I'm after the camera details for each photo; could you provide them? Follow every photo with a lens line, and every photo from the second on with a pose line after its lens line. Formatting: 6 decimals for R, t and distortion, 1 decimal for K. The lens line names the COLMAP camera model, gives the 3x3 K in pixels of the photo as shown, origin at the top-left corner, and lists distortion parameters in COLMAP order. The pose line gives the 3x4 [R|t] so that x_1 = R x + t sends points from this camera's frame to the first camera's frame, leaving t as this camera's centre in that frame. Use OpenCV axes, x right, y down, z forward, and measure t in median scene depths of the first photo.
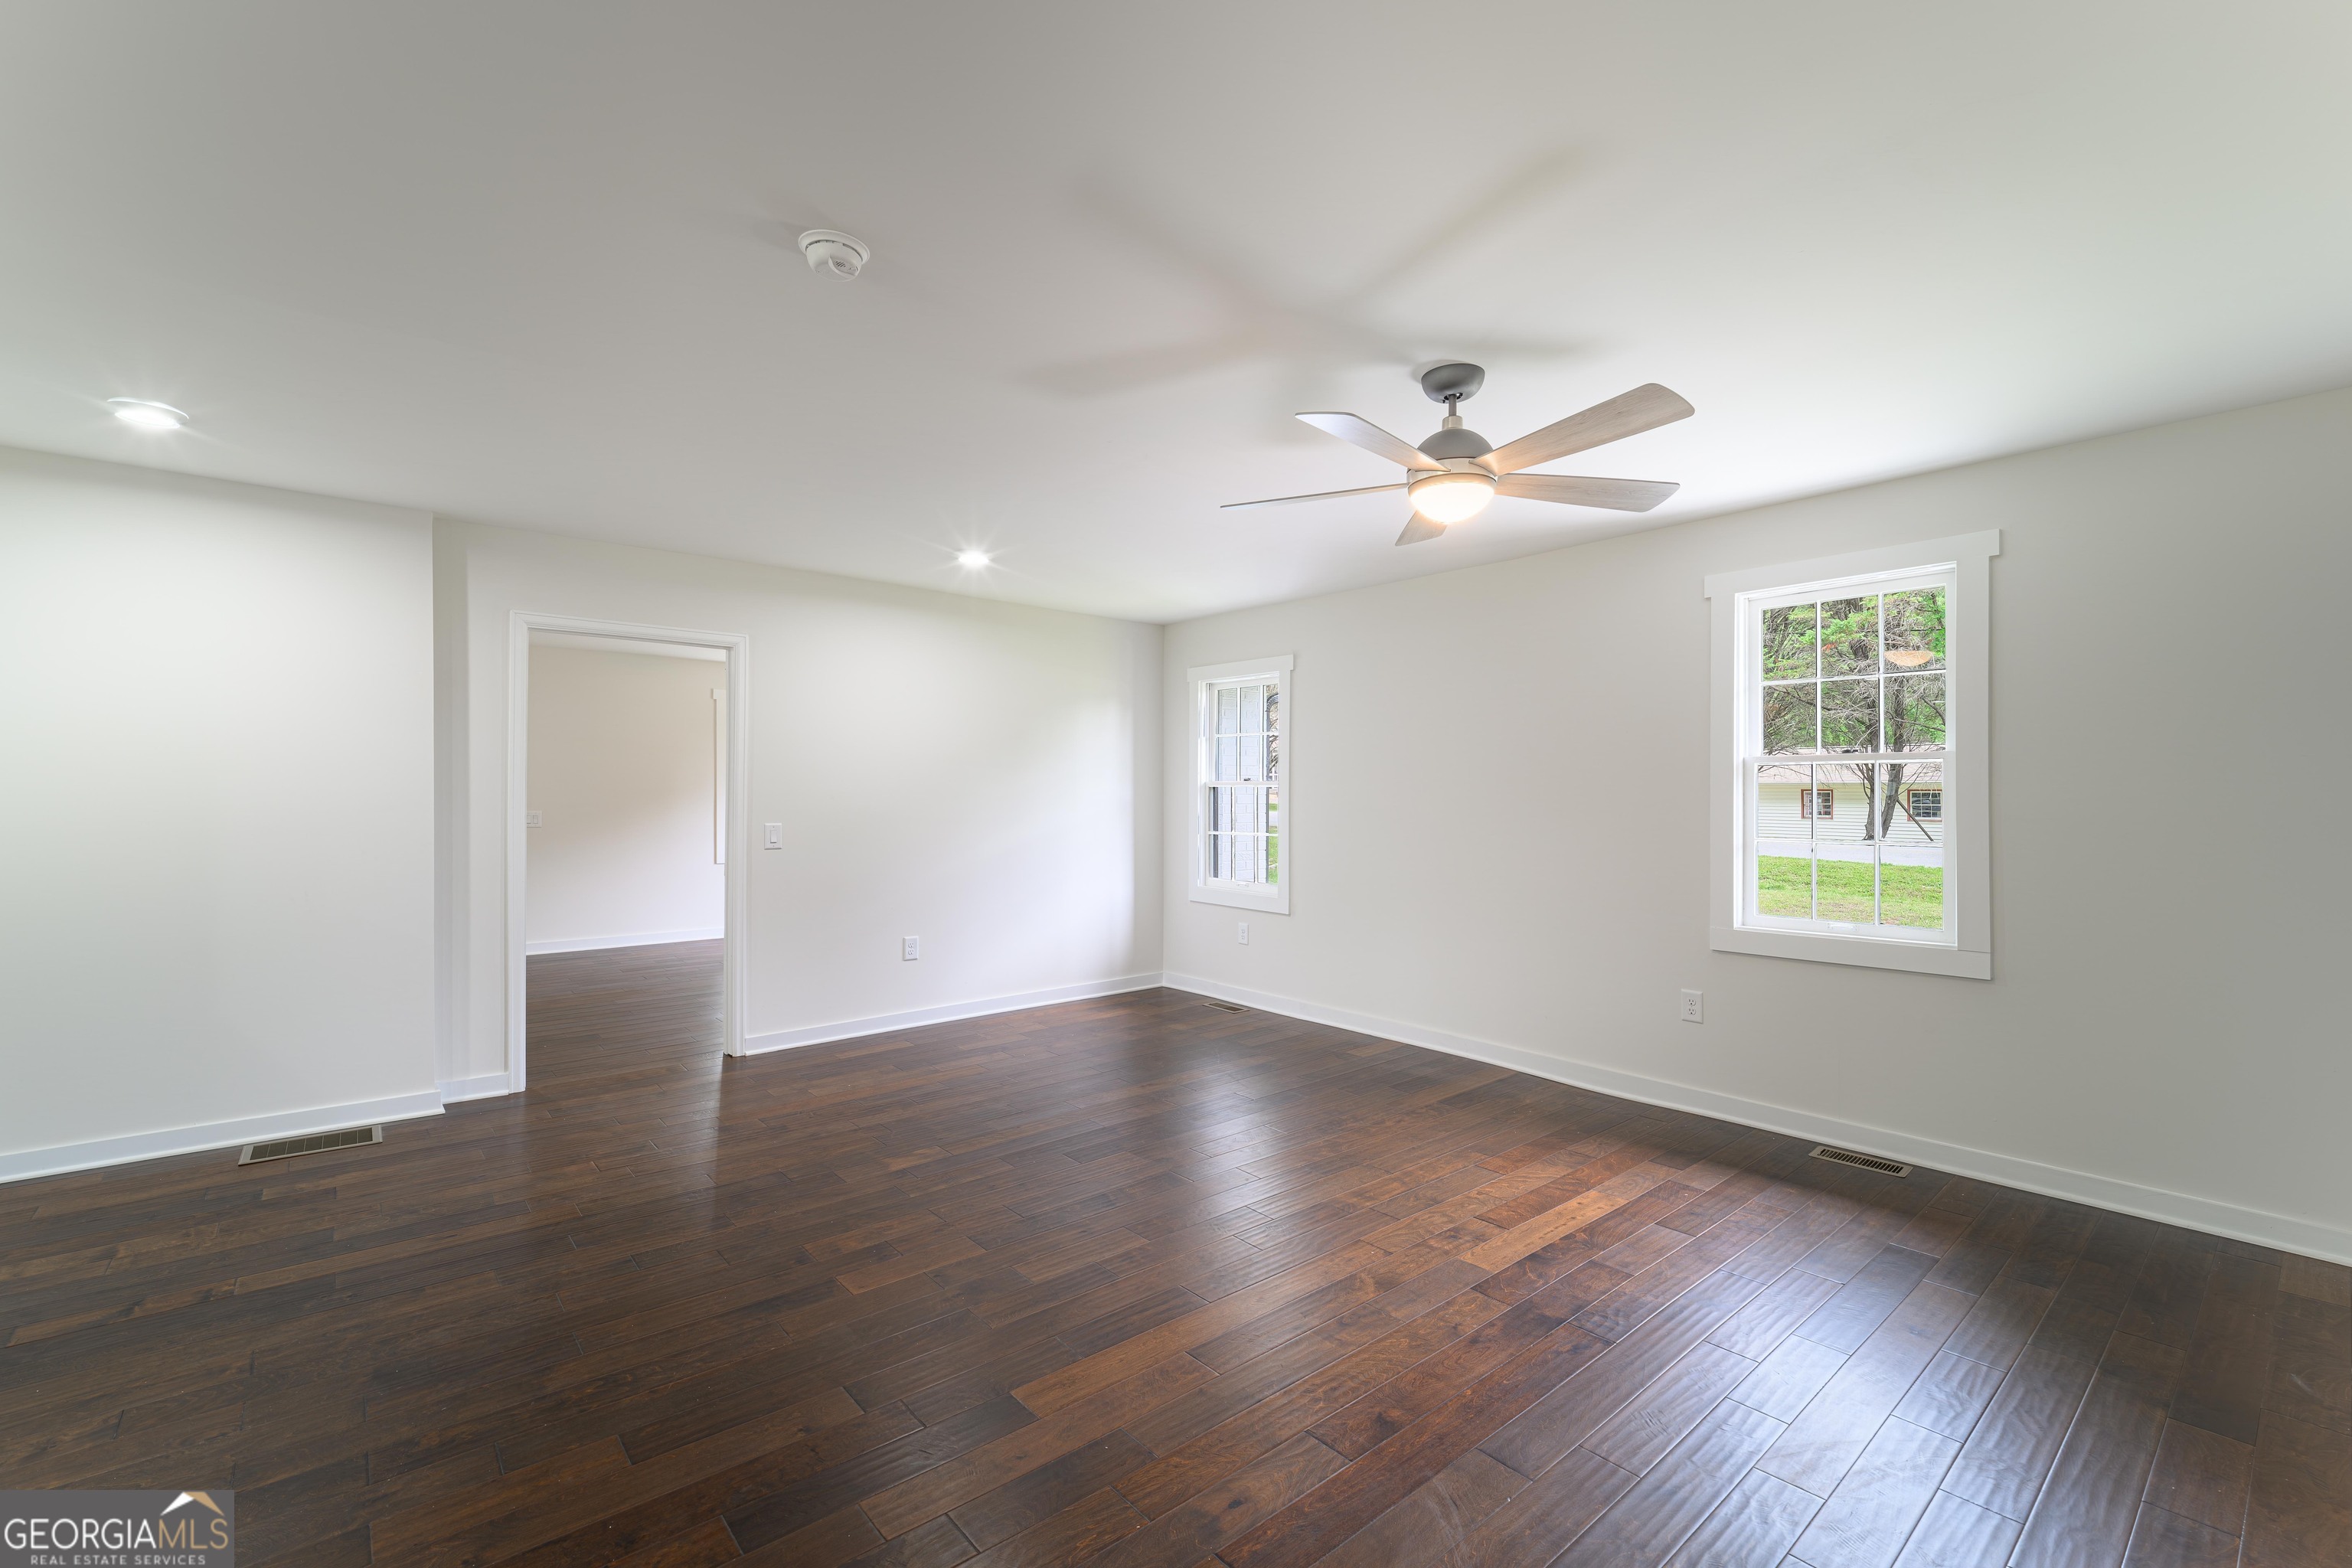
lens RADIAL K [[968.3, 0, 1176.0], [0, 968.3, 784.0], [0, 0, 1]] dist [0.000351, -0.000093]
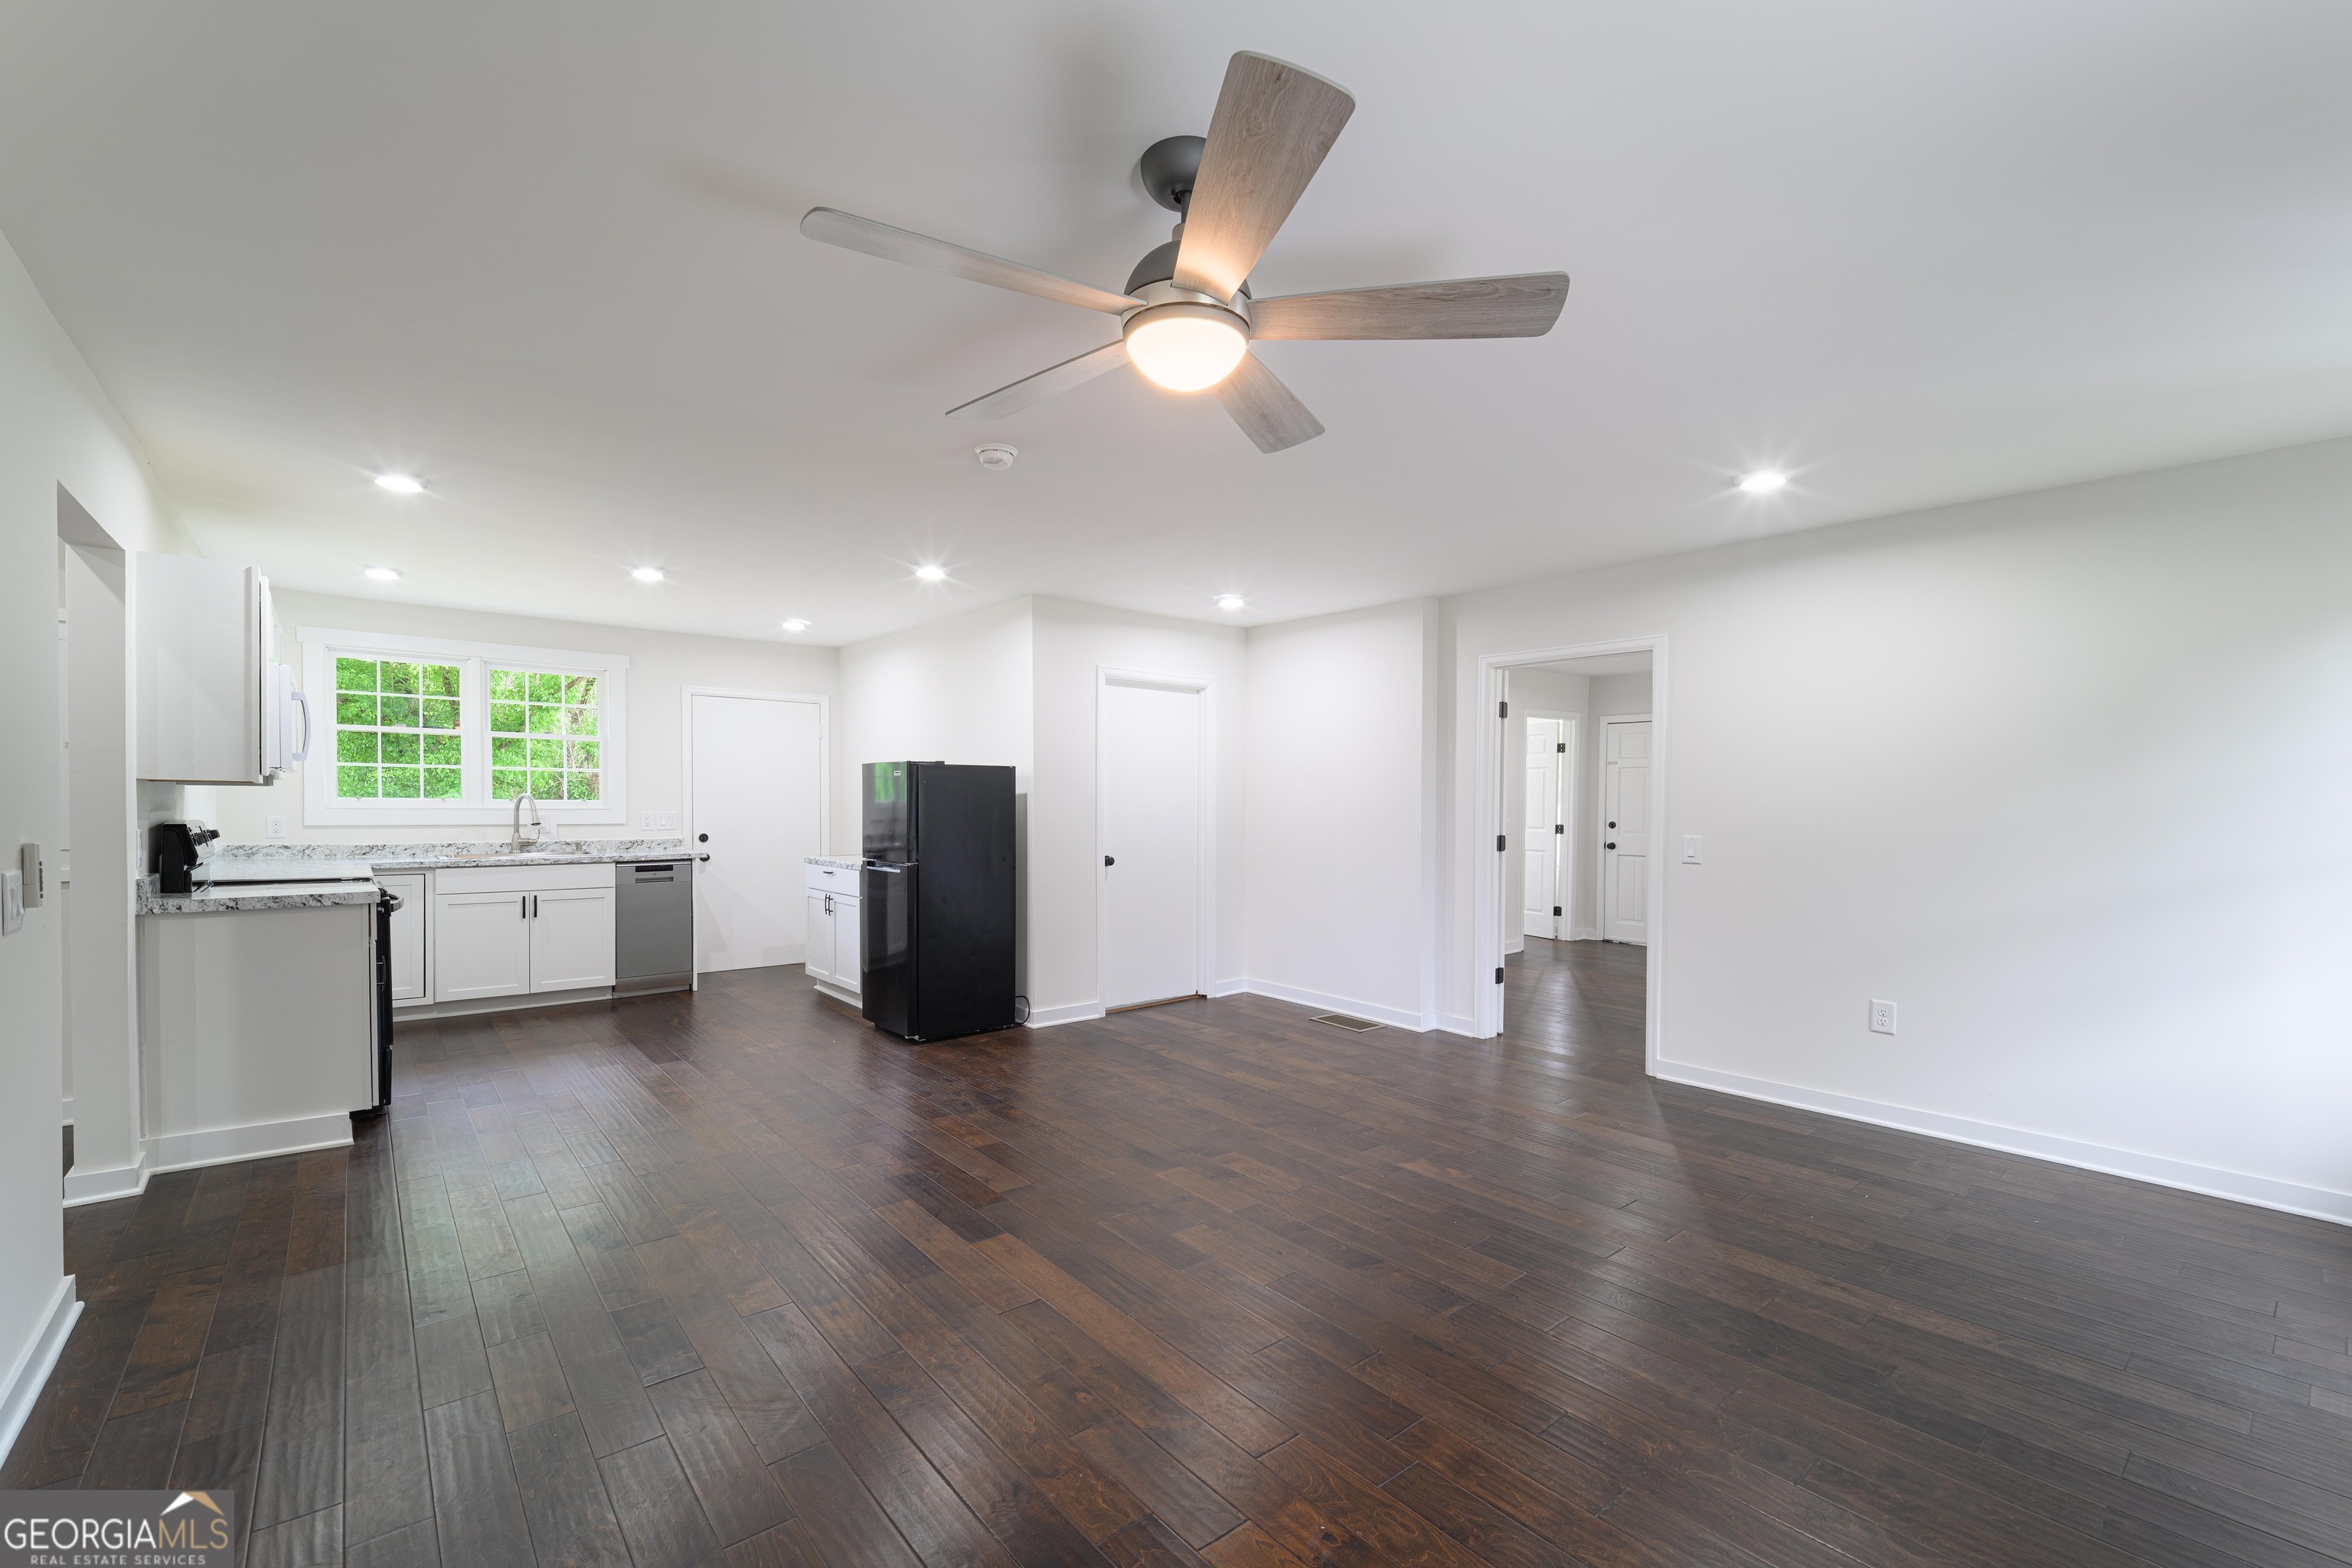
lens RADIAL K [[975.9, 0, 1165.6], [0, 975.9, 825.8], [0, 0, 1]] dist [0.016591, -0.000039]
pose [[-0.009423, 0.026153, -0.999614, 0.748109], [0.007972, 0.999628, 0.026078, 0.005852], [0.999924, -0.007723, -0.009628, 0.762918]]
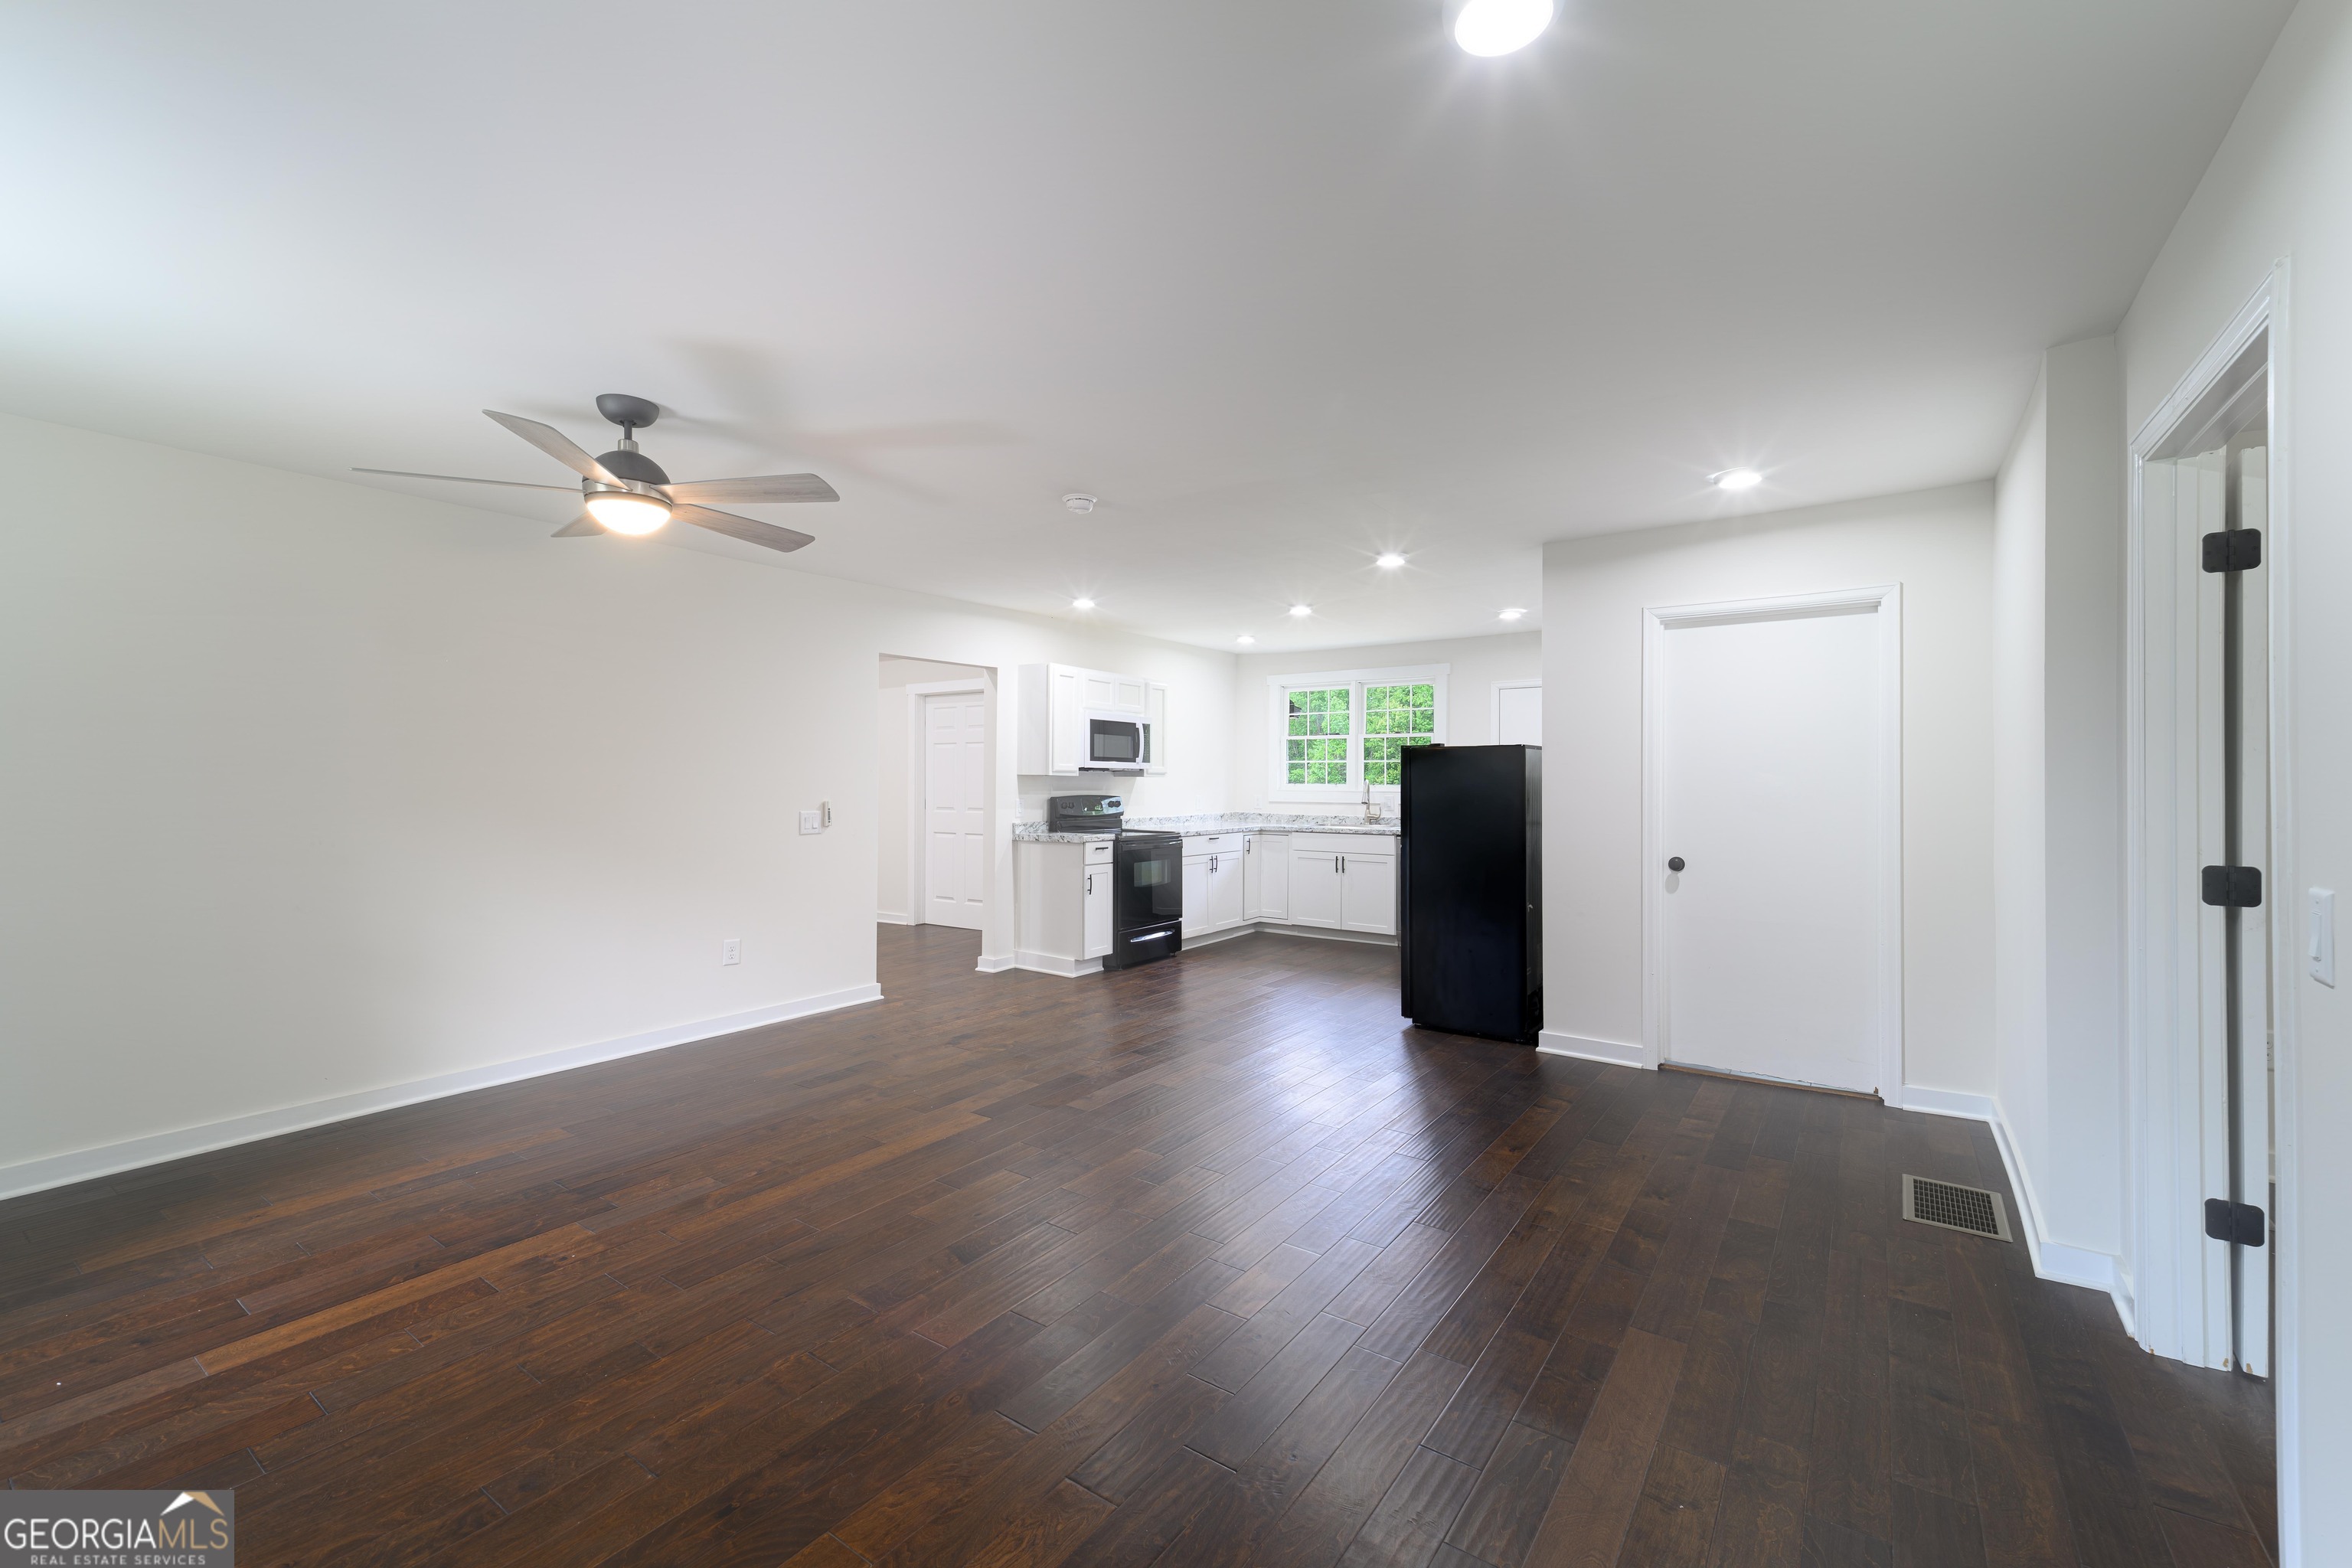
lens RADIAL K [[965.7, 0, 1191.8], [0, 965.7, 783.3], [0, 0, 1]] dist [0.031320, -0.000040]
pose [[-0.965958, 0.001628, -0.258693, -0.045719], [0.004850, 0.999918, -0.011817, 0.018592], [0.258652, -0.012669, -0.965887, 1.749446]]
